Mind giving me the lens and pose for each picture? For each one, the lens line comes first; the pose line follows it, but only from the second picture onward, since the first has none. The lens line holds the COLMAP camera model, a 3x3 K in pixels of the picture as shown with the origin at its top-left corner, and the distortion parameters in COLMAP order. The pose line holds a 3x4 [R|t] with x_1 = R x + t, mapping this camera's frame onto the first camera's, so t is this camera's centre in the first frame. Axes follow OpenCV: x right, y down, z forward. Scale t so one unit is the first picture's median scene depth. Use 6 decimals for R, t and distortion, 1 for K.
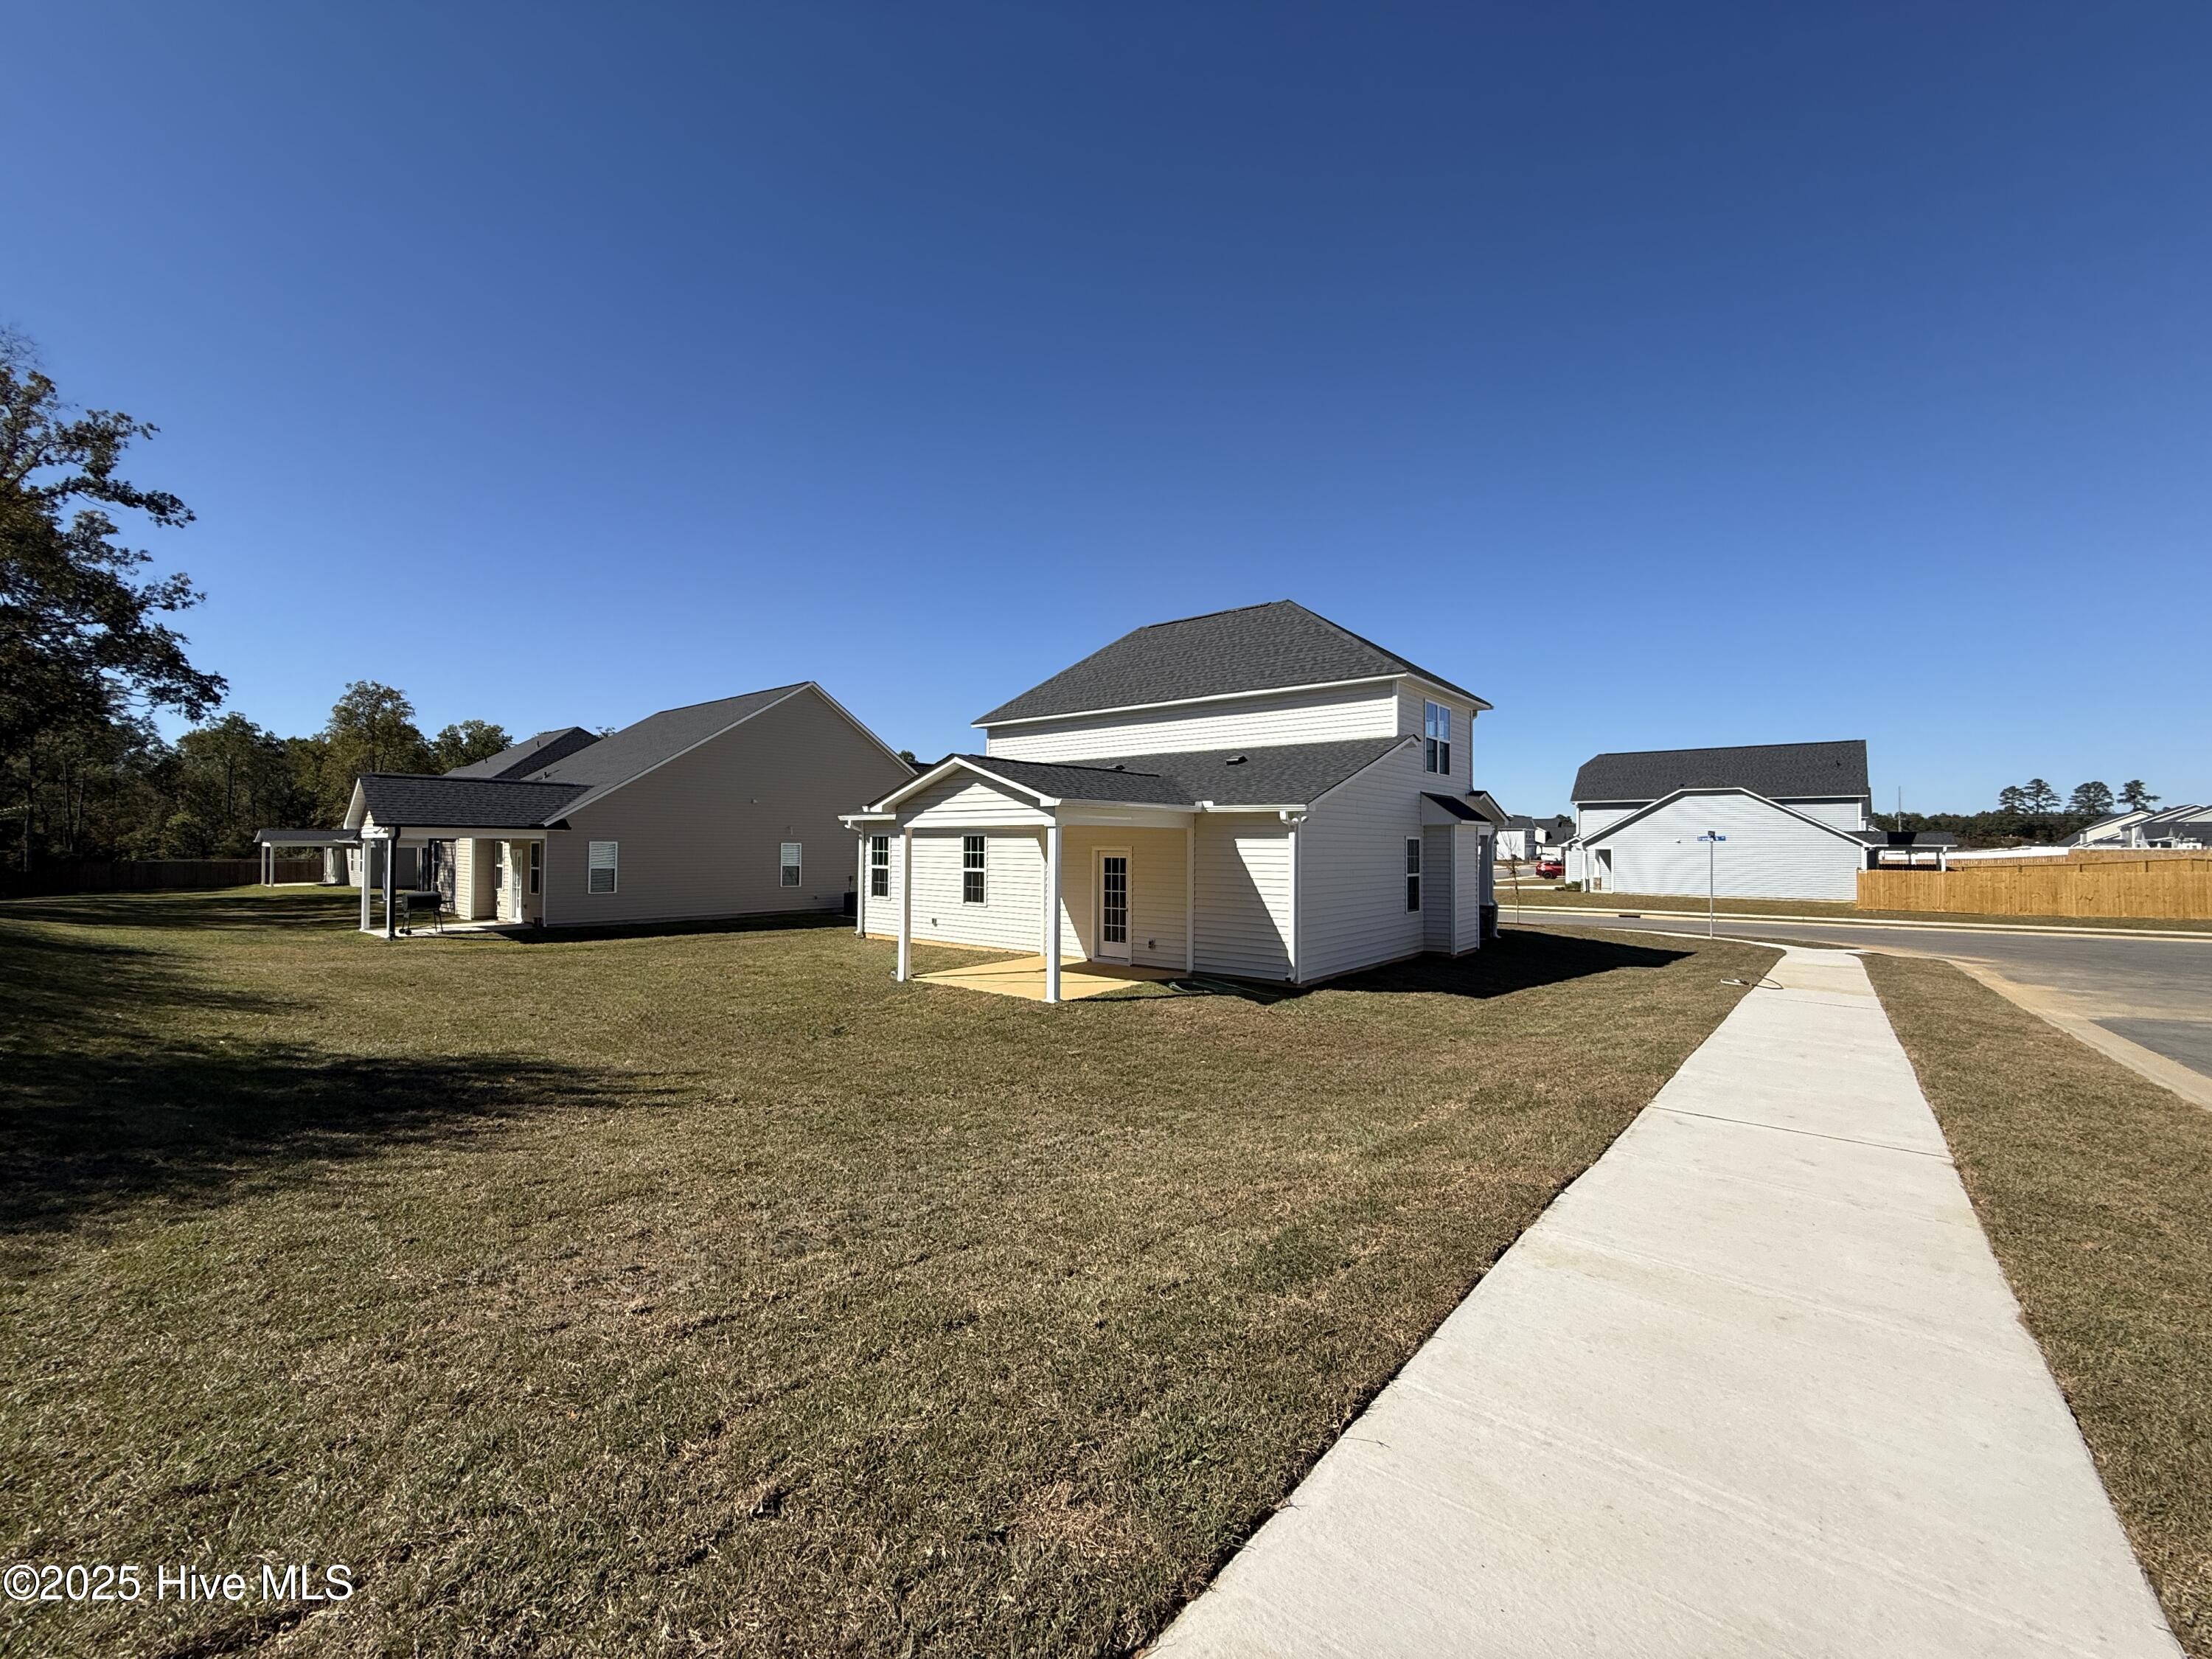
lens RADIAL K [[879.0, 0, 1114.3], [0, 879.0, 820.9], [0, 0, 1]] dist [-0.001124, 0.000180]
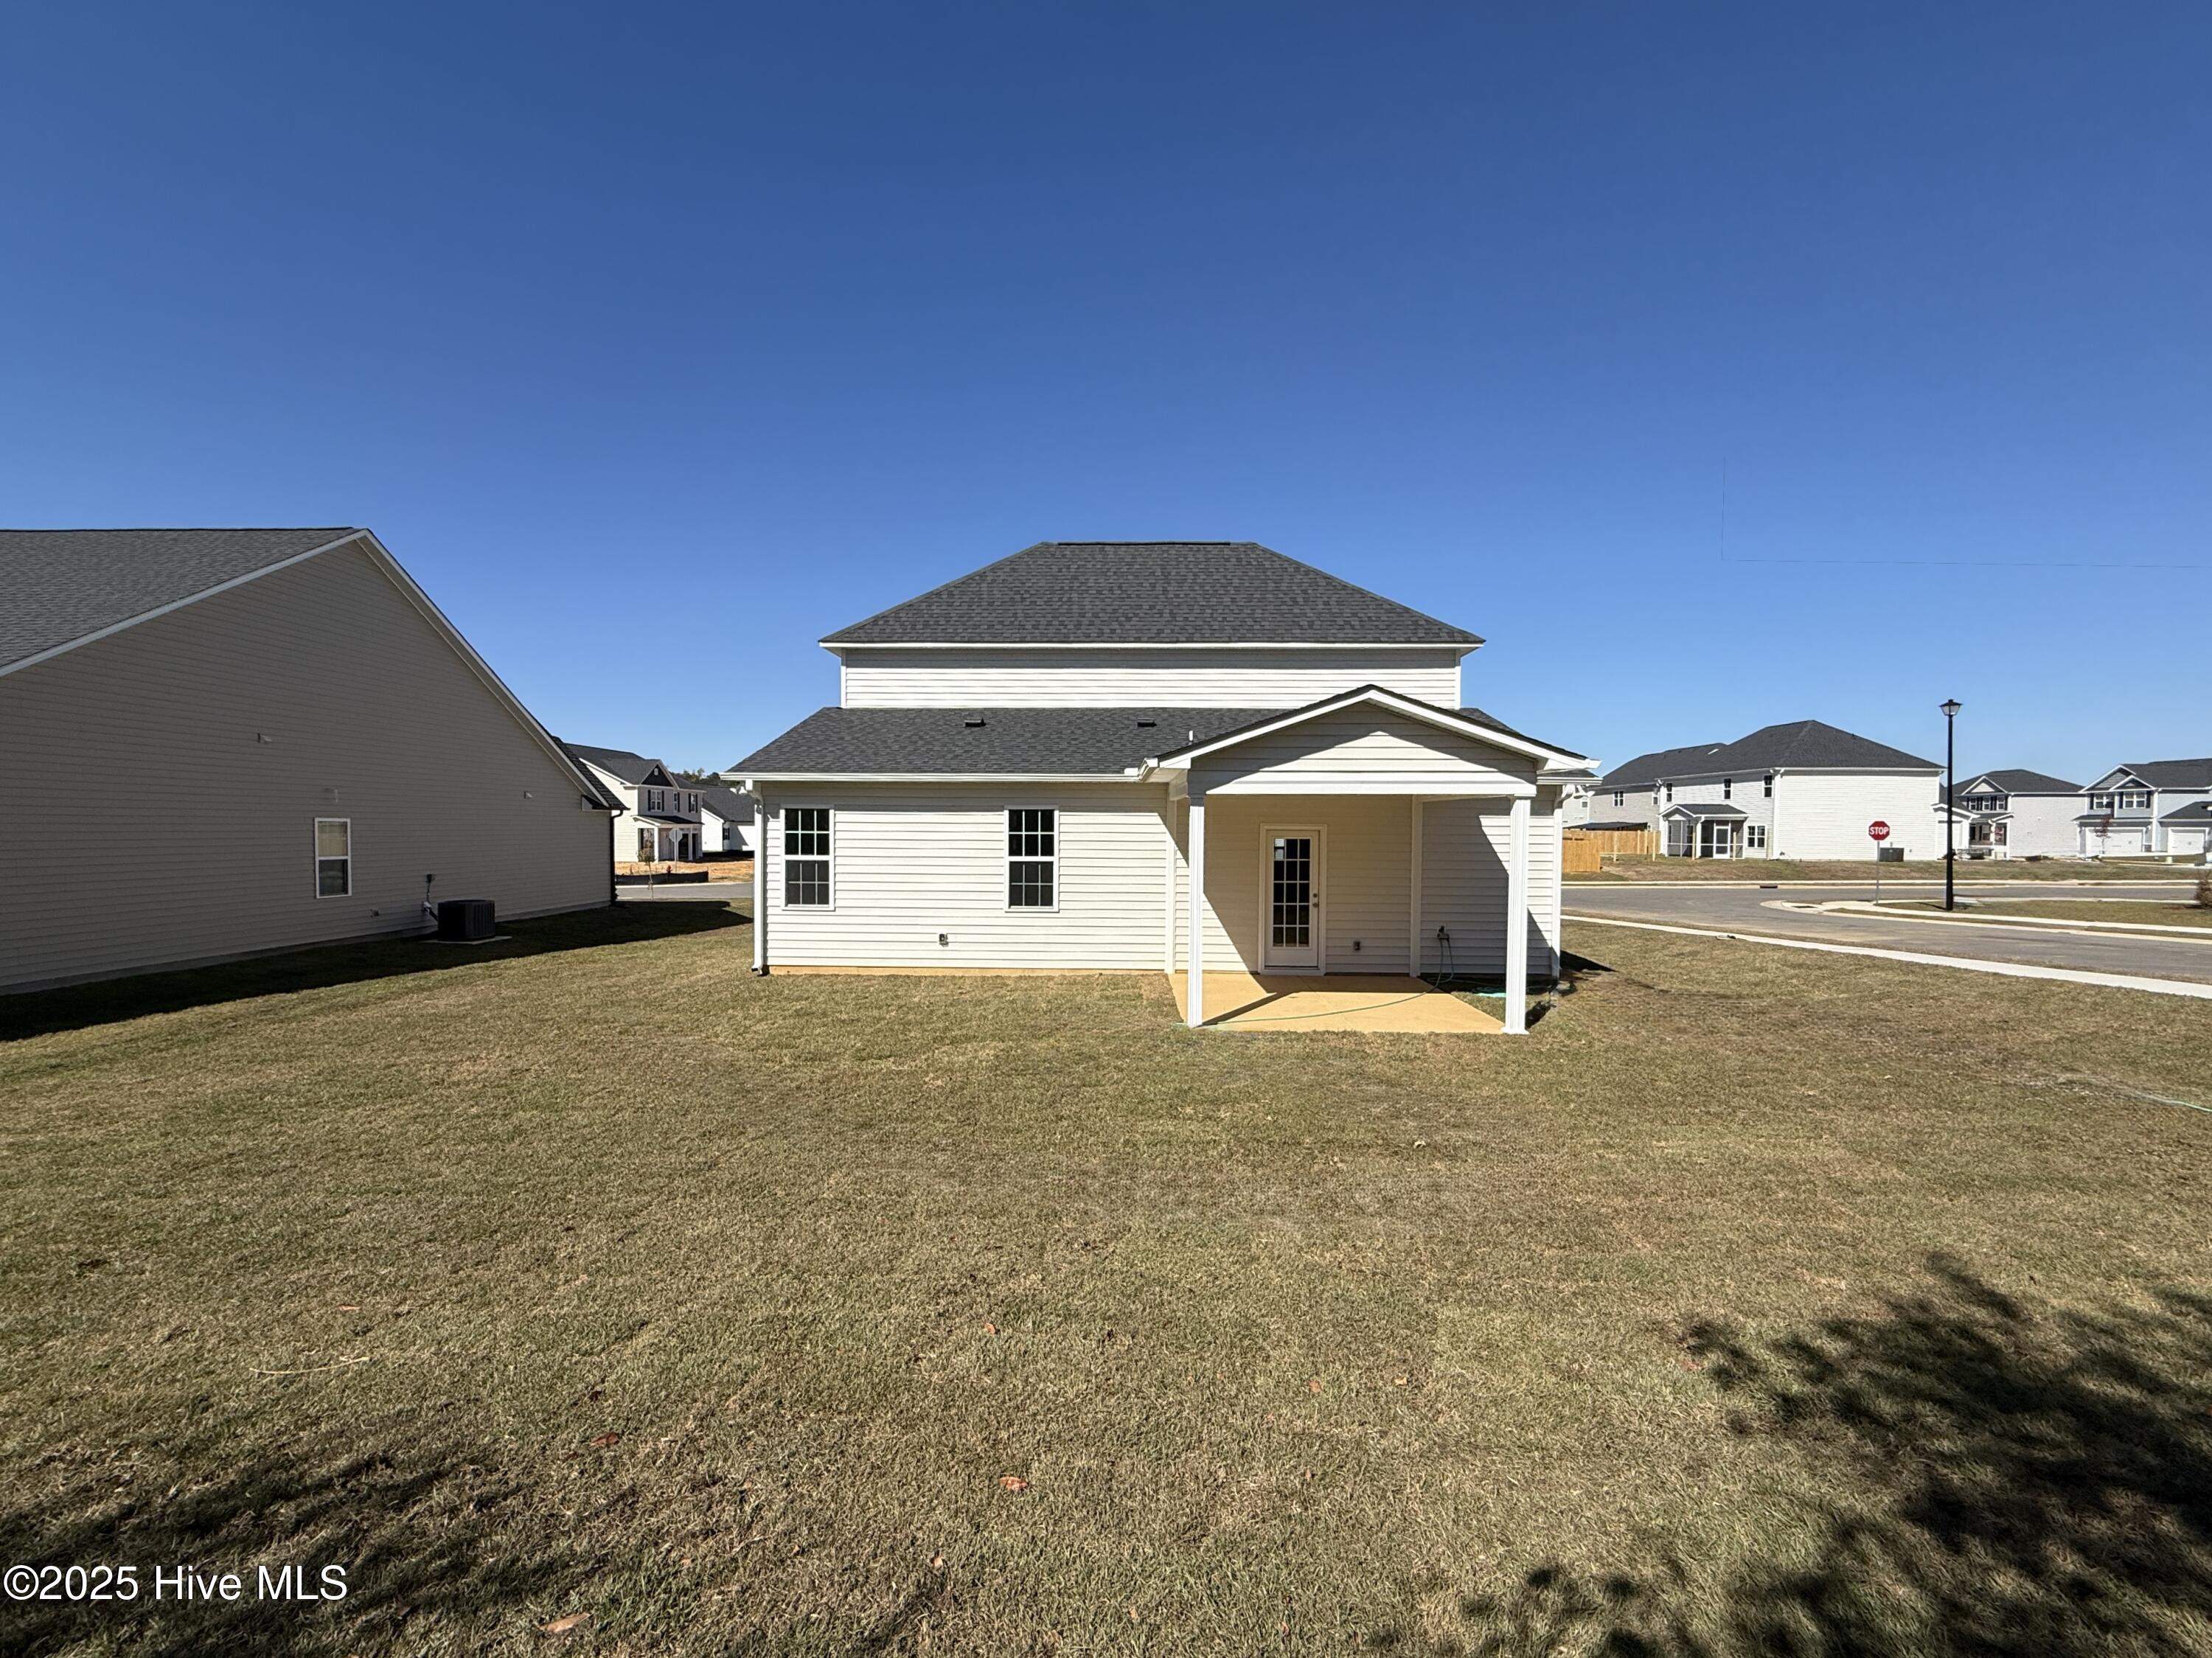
lens RADIAL K [[878.9, 0, 1104.4], [0, 878.9, 847.6], [0, 0, 1]] dist [-0.001124, 0.000180]
pose [[0.790348, -0.020390, 0.612319, -0.525778], [-0.016914, 0.998339, 0.055076, 0.008477], [-0.612425, -0.053886, 0.788690, 0.425236]]
